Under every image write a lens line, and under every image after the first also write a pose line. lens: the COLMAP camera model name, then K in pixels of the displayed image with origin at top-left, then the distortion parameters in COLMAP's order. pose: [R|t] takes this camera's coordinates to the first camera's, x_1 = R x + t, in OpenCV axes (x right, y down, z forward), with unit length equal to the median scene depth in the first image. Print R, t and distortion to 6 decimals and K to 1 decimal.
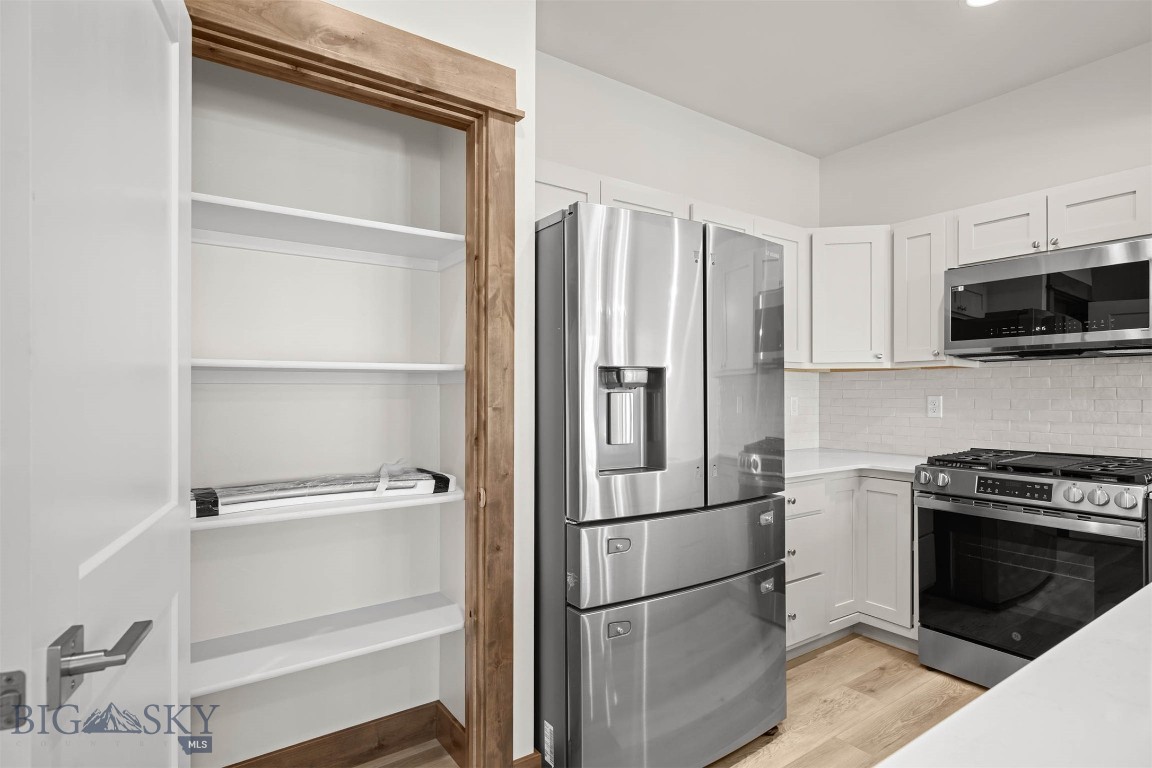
lens RADIAL K [[591.5, 0, 575.0], [0, 591.5, 390.9], [0, 0, 1]] dist [-0.000948, 0.000225]
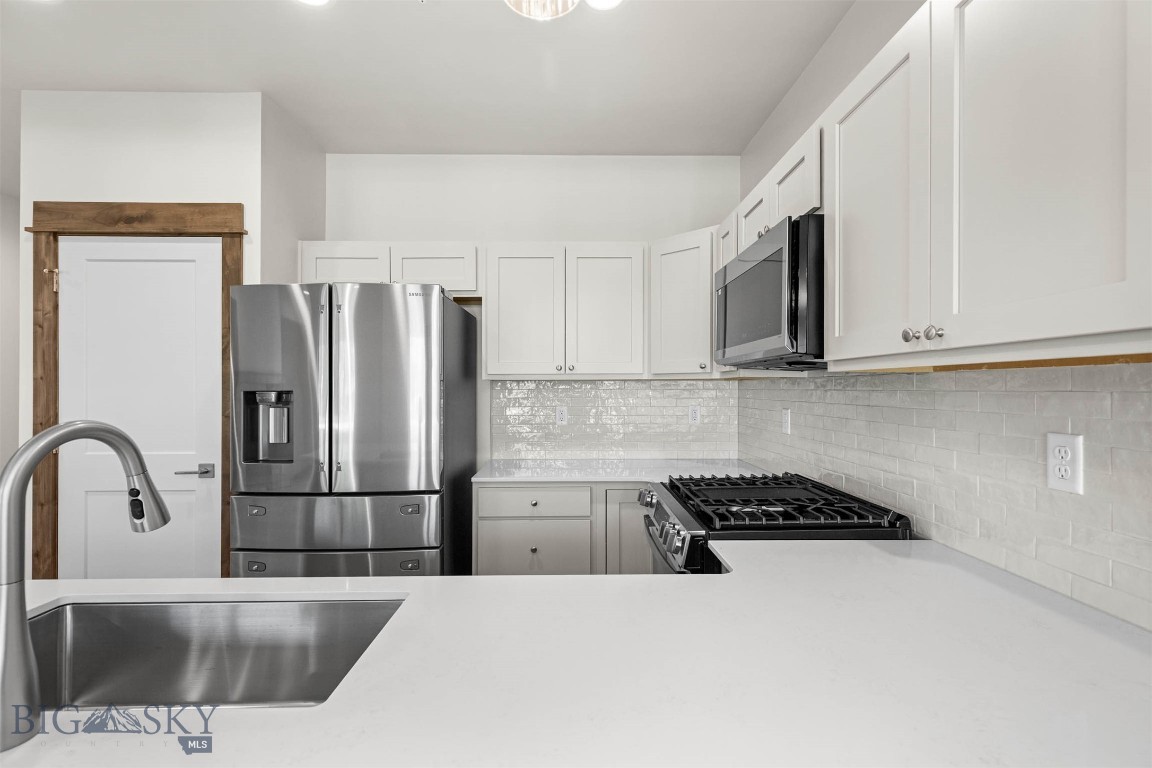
lens RADIAL K [[516.0, 0, 575.4], [0, 516.0, 386.7], [0, 0, 1]] dist [0.004997, 0.000629]
pose [[0.828057, -0.002462, -0.560639, 1.147204], [0.003281, 0.999995, 0.000454, -0.038255], [0.560635, -0.002216, 0.828060, 0.283763]]
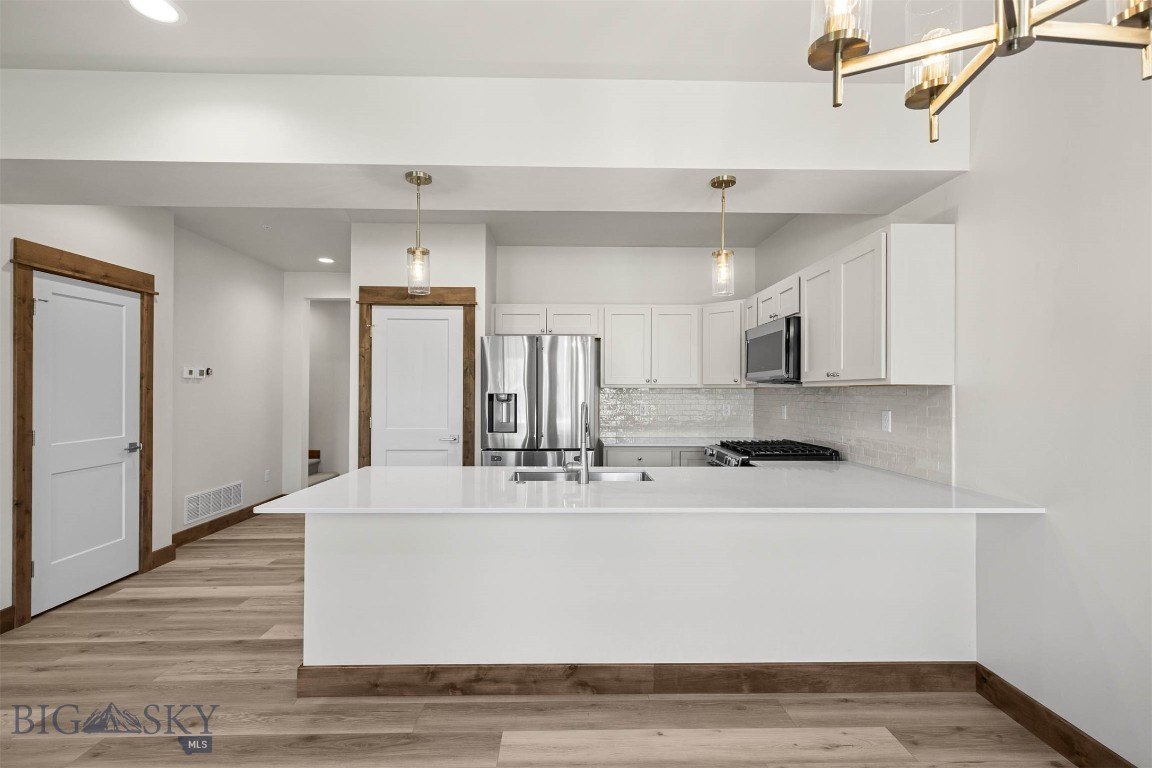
lens RADIAL K [[516.0, 0, 575.4], [0, 516.0, 386.7], [0, 0, 1]] dist [0.004997, 0.000629]
pose [[0.831143, -0.003715, -0.556047, 1.334293], [-0.001078, 0.999965, -0.008293, -0.042006], [0.556058, 0.007492, 0.831110, -0.618806]]
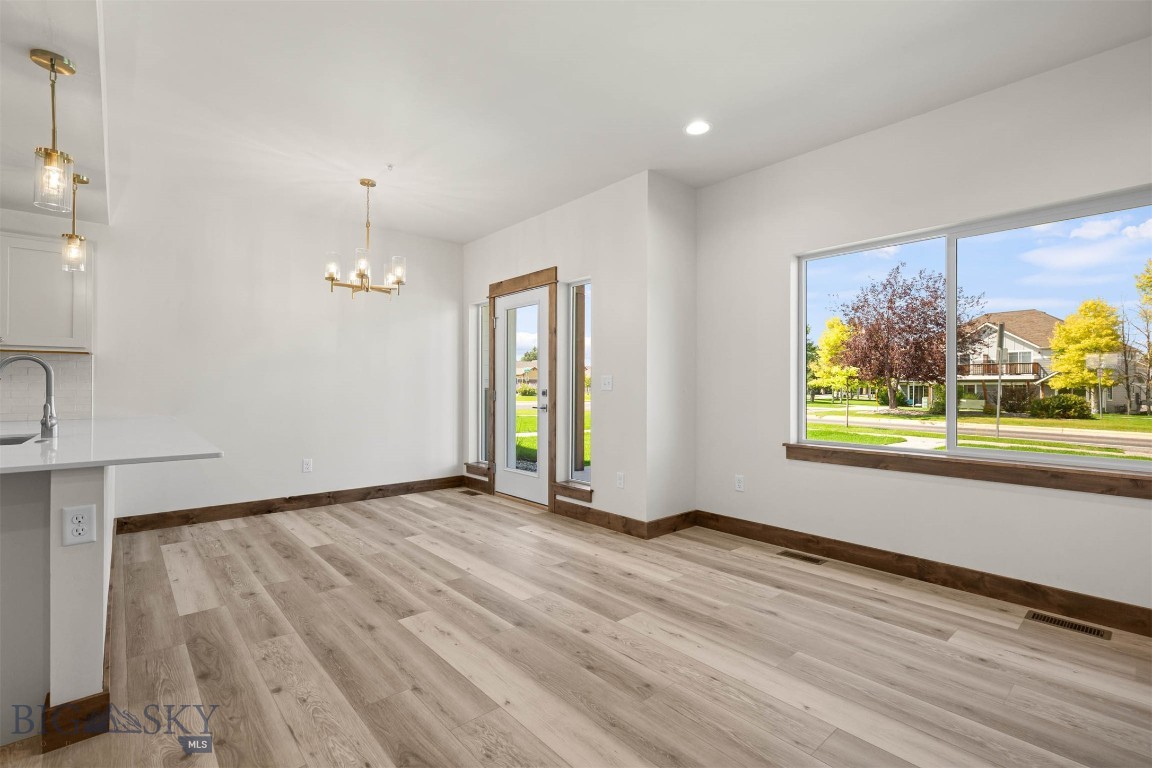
lens RADIAL K [[520.2, 0, 576.0], [0, 520.2, 384.0], [0, 0, 1]] dist [0.004142, -0.000453]
pose [[-0.103239, 0.006653, 0.994634, -0.535164], [-0.004994, 0.999962, -0.007207, 0.050166], [-0.994644, -0.005711, -0.103202, -0.676899]]
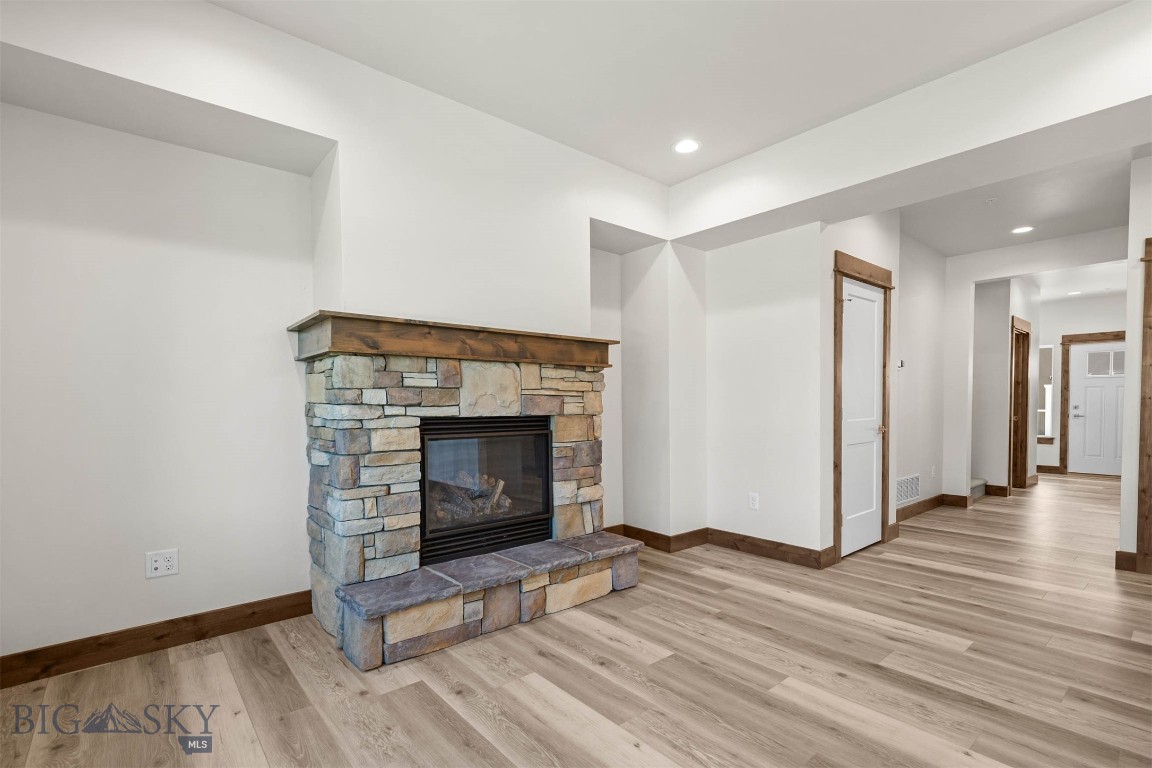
lens RADIAL K [[533.1, 0, 572.1], [0, 533.1, 414.3], [0, 0, 1]] dist [0.002928, 0.000412]
pose [[0.081412, 0.020357, -0.996473, 1.031082], [0.004460, 0.999774, 0.020789, 0.046362], [0.996671, -0.006137, 0.081303, -1.288765]]
